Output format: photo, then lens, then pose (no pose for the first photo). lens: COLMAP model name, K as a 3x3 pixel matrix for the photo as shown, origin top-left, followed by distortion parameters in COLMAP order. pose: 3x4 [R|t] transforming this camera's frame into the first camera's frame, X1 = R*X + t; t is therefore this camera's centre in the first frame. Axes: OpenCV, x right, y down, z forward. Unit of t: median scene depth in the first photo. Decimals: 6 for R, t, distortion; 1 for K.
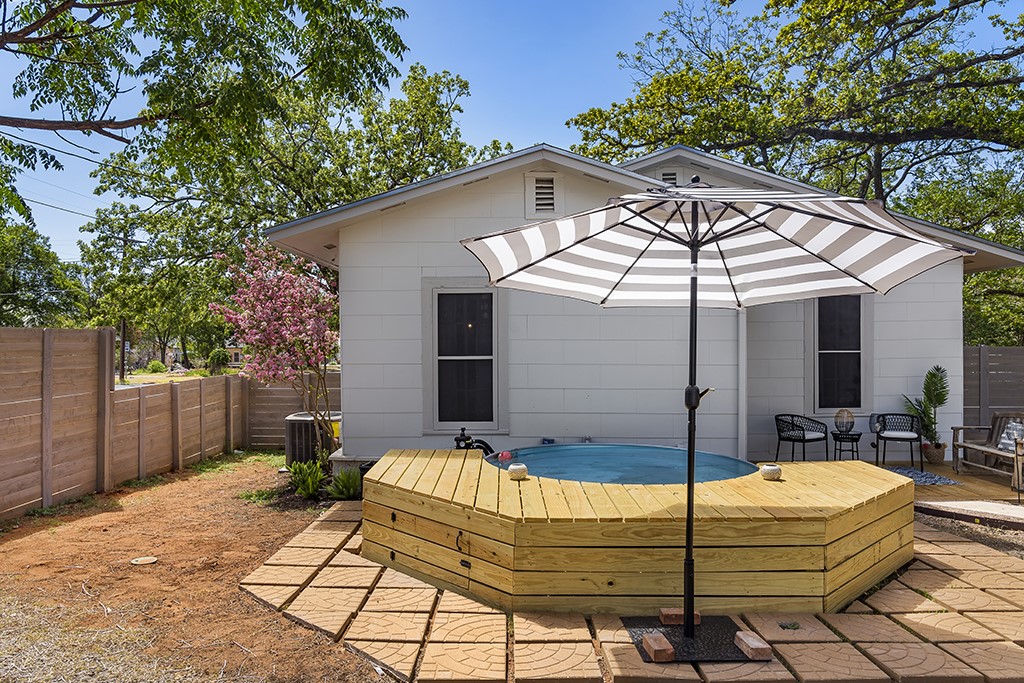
lens RADIAL K [[698.5, 0, 484.4], [0, 698.5, 345.0], [0, 0, 1]] dist [-0.033476, -0.001256]
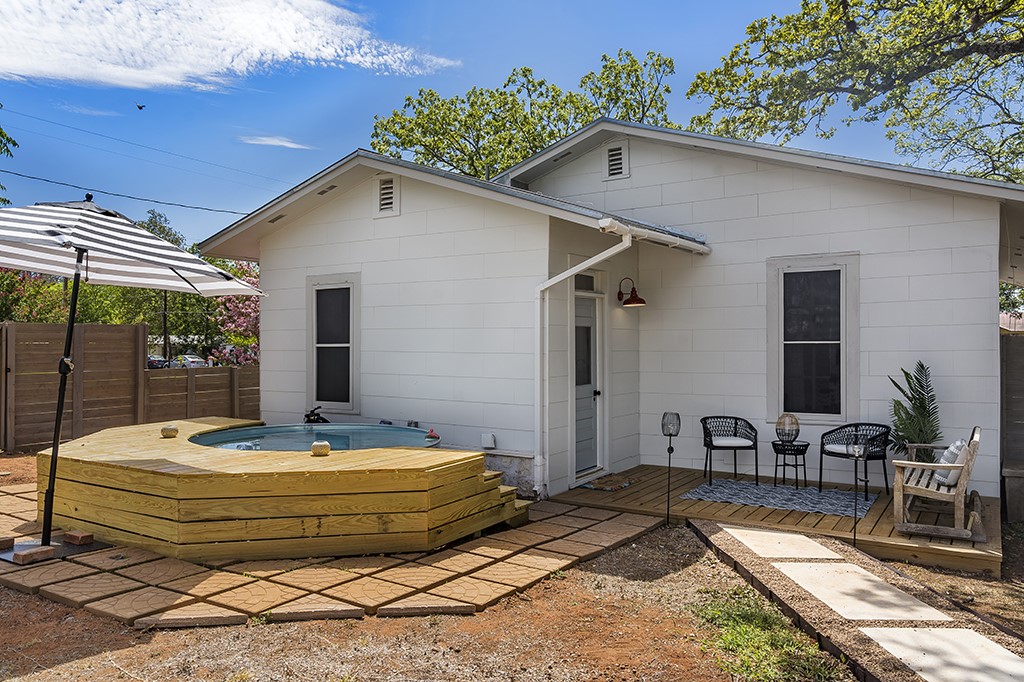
lens RADIAL K [[736.0, 0, 512.0], [0, 736.0, 341.0], [0, 0, 1]] dist [-0.013380, 0.004980]
pose [[0.860616, -0.001072, -0.509253, 0.830863], [-0.001875, 0.999984, -0.005274, 0.017042], [0.509251, 0.005494, 0.860601, 0.121046]]
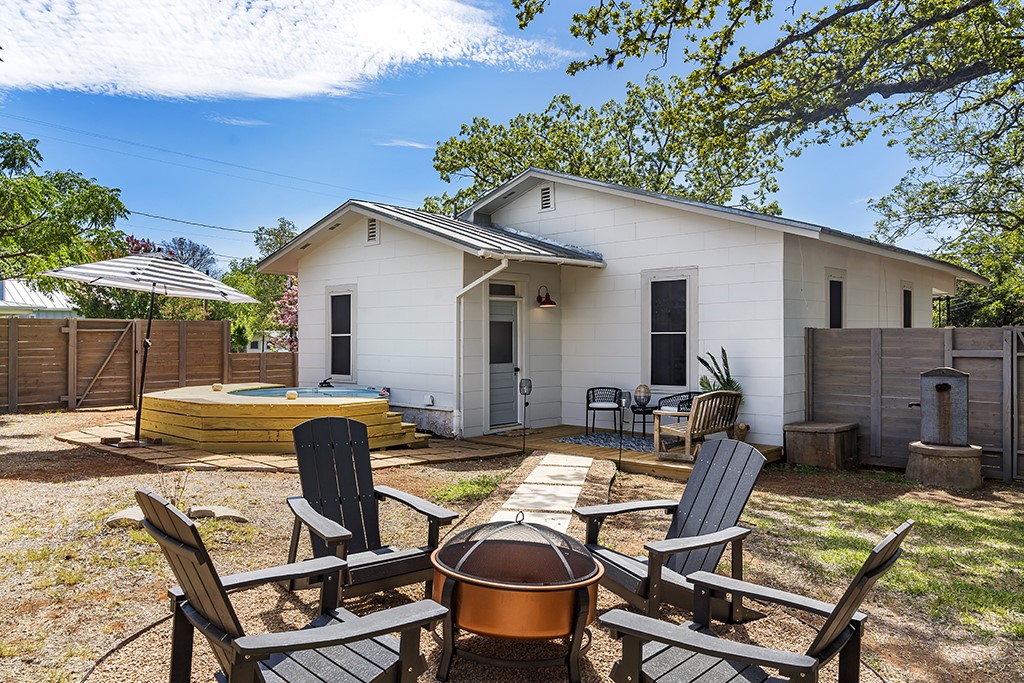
lens RADIAL K [[736.0, 0, 512.0], [0, 736.0, 341.5], [0, 0, 1]] dist [-0.013380, 0.004980]
pose [[0.765694, 0.004967, -0.643186, 1.366414], [-0.005144, 0.999985, 0.001599, 0.028580], [0.643185, 0.002084, 0.765708, -0.045127]]
